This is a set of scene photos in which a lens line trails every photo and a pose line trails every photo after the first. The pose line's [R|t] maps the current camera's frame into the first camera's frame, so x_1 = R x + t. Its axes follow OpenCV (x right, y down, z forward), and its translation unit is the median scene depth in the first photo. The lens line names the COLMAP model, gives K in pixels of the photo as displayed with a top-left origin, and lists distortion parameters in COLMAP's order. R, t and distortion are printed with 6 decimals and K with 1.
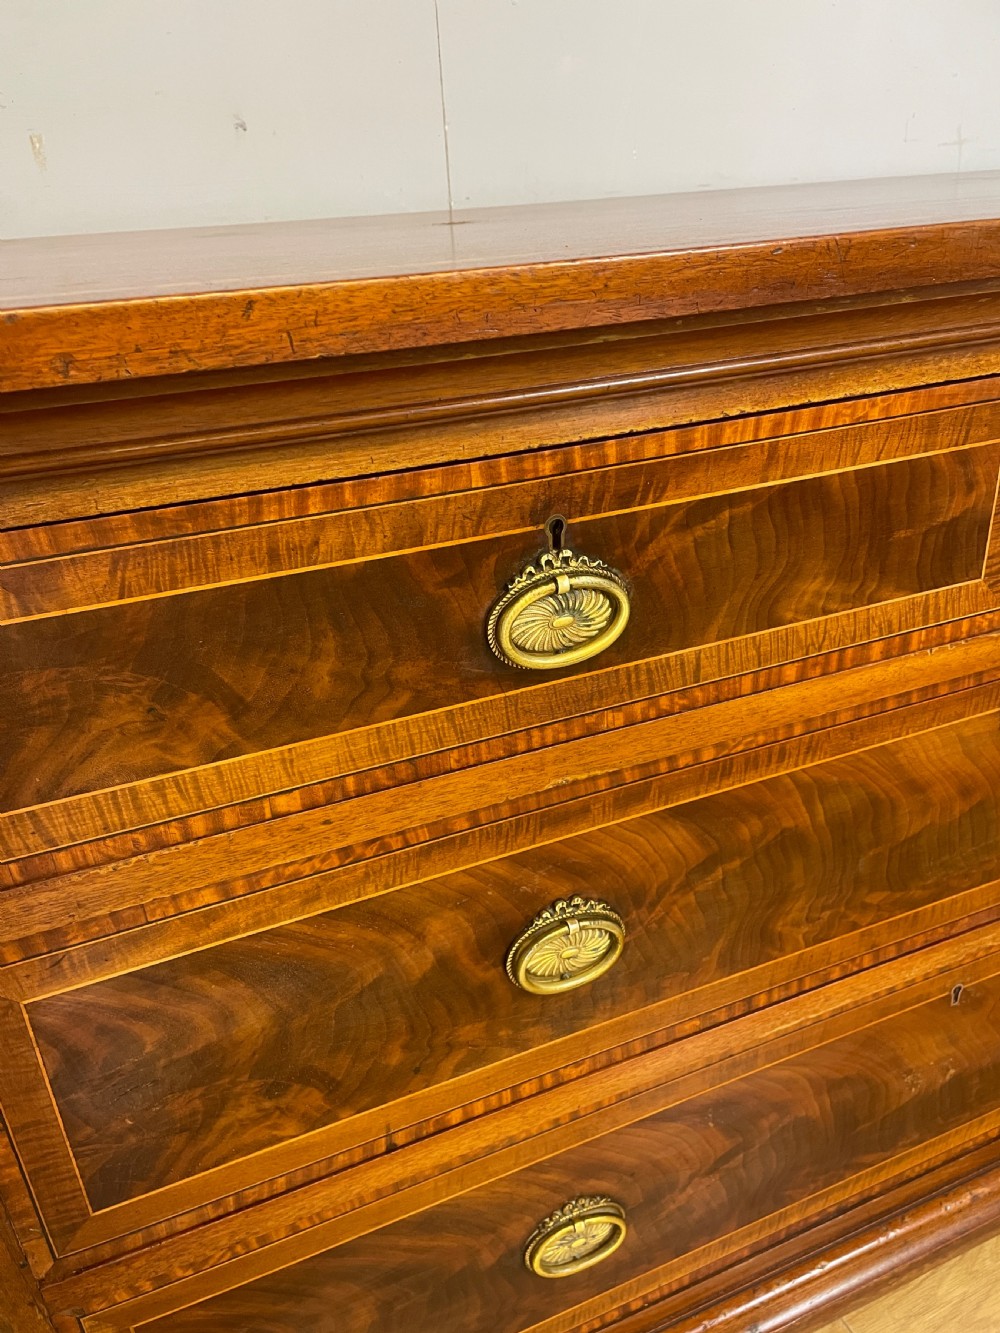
lens RADIAL K [[1007.2, 0, 497.3], [0, 1007.2, 673.3], [0, 0, 1]] dist [0.090263, -0.121798]
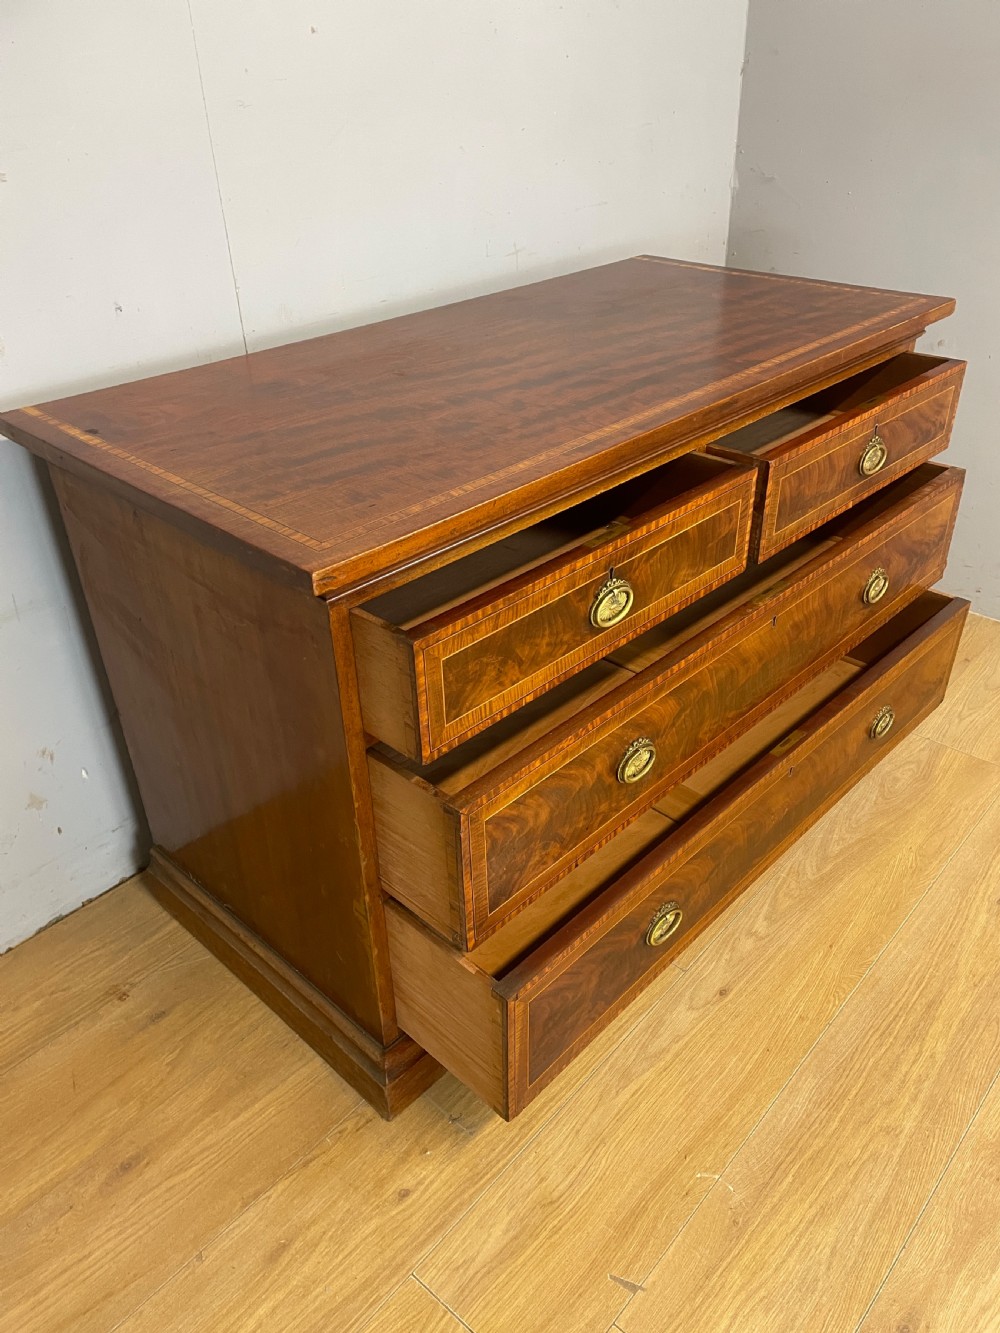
lens RADIAL K [[997.9, 0, 509.1], [0, 997.9, 675.5], [0, 0, 1]] dist [0.094379, -0.121358]
pose [[0.897175, -0.207417, 0.389943, -0.768916], [0.167314, 0.976678, 0.134558, -0.181493], [-0.408758, -0.055479, 0.910955, -1.182215]]
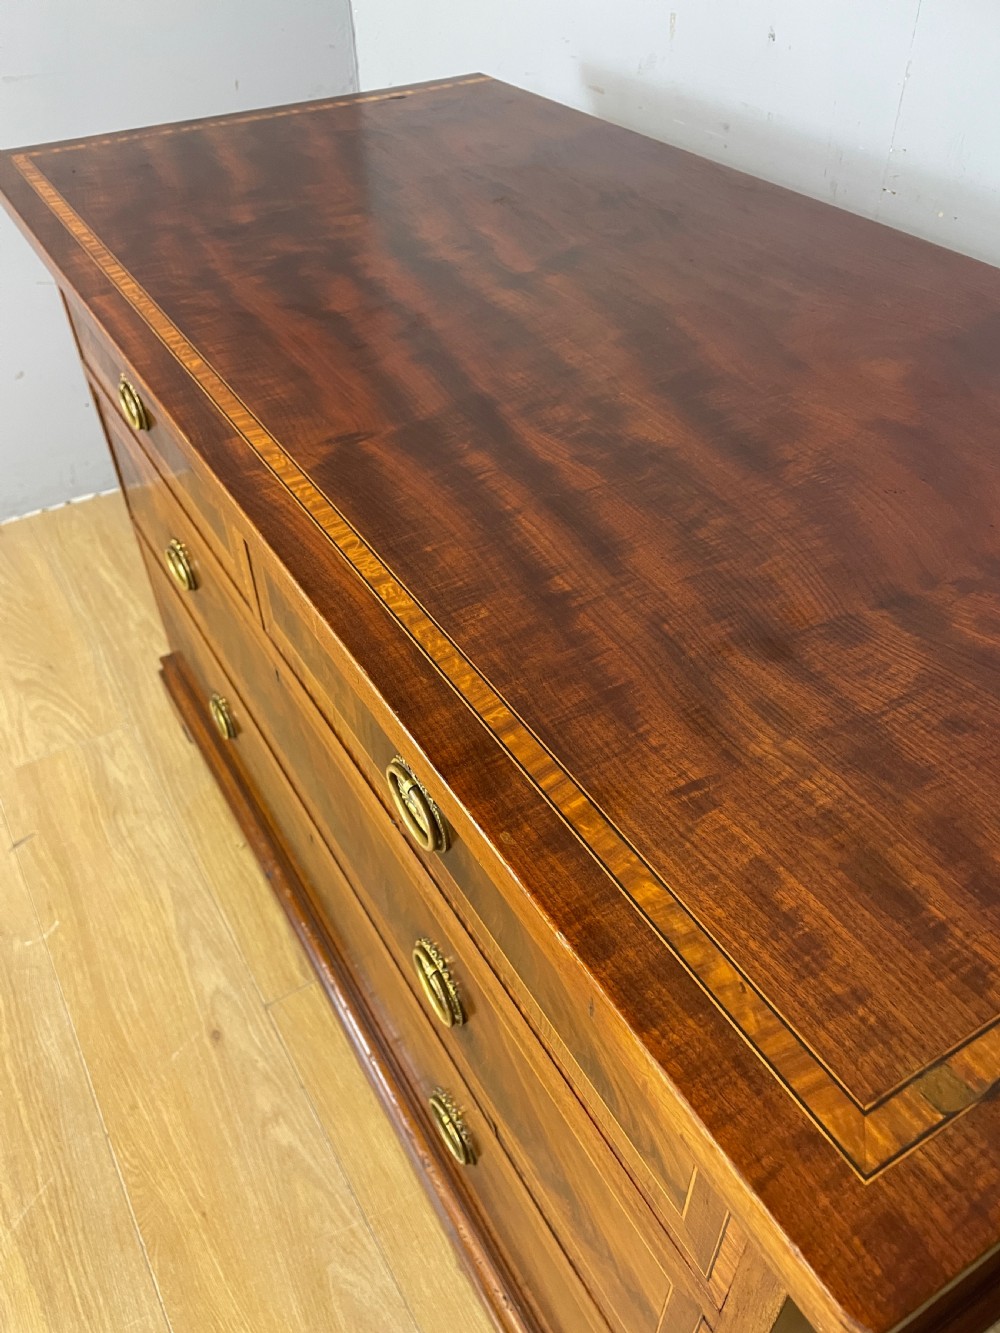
lens RADIAL K [[1007.2, 0, 497.3], [0, 1007.2, 673.3], [0, 0, 1]] dist [0.090263, -0.121798]
pose [[0.154888, 0.697524, -0.699622, 1.944511], [-0.421437, 0.687151, 0.591789, -1.064457], [0.893533, 0.203185, 0.400394, 0.656528]]
